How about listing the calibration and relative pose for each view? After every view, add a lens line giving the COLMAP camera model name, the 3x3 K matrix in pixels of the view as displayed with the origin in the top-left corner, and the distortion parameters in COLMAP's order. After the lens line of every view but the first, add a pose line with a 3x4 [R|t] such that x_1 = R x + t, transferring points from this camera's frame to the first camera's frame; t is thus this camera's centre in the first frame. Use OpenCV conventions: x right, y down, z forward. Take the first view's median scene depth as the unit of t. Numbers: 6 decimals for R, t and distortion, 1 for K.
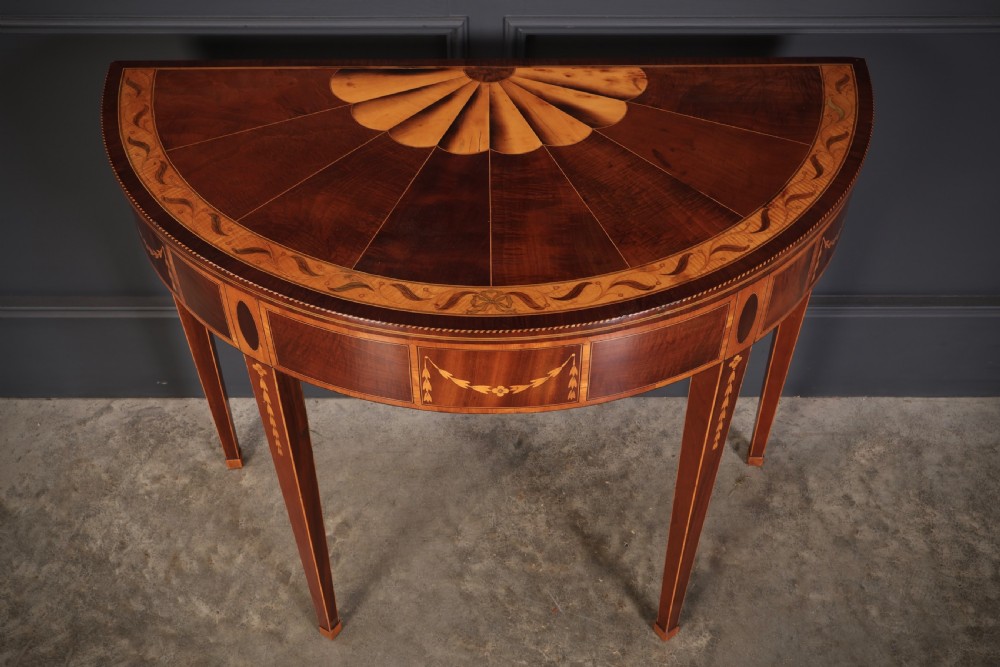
lens RADIAL K [[1091.9, 0, 490.1], [0, 1091.9, 314.7], [0, 0, 1]] dist [0.016867, 0.000000]
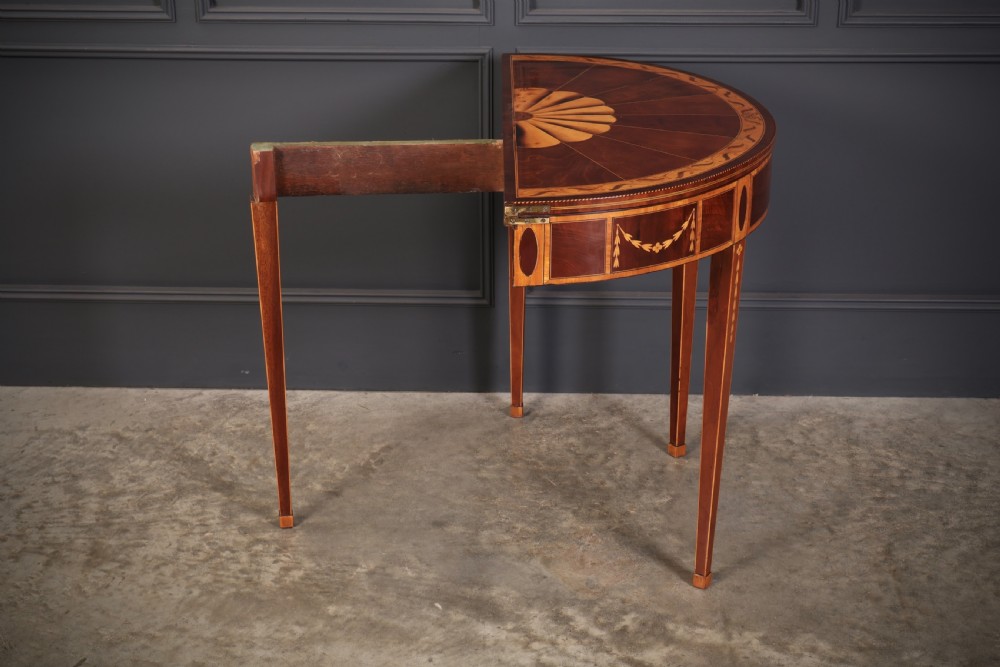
lens RADIAL K [[1417.2, 0, 495.4], [0, 1417.2, 343.8], [0, 0, 1]] dist [0.037414, 0.000000]
pose [[0.999386, 0.011662, -0.033034, 0.045872], [-0.023071, 0.928708, -0.370094, 0.705928], [0.026363, 0.370629, 0.928407, -0.582799]]
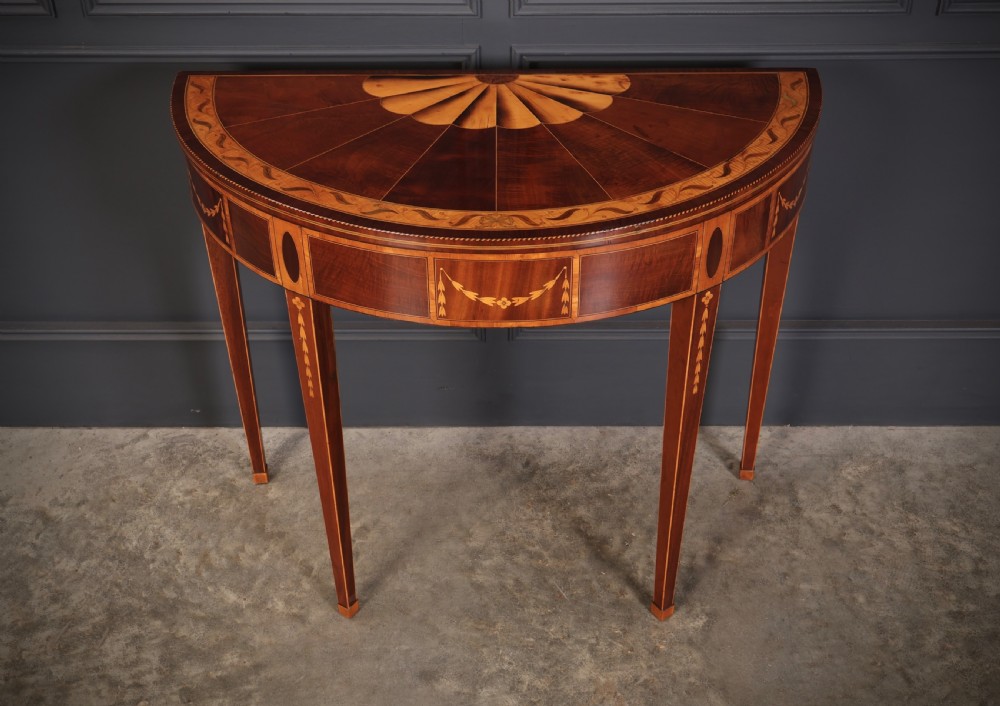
lens RADIAL K [[1130.7, 0, 492.2], [0, 1130.7, 339.4], [0, 0, 1]] dist [0.020185, 0.000000]
pose [[0.999925, -0.002025, -0.012044, 0.006642], [0.000136, 0.987954, -0.154751, 0.185701], [0.012212, 0.154738, 0.987880, -0.124830]]
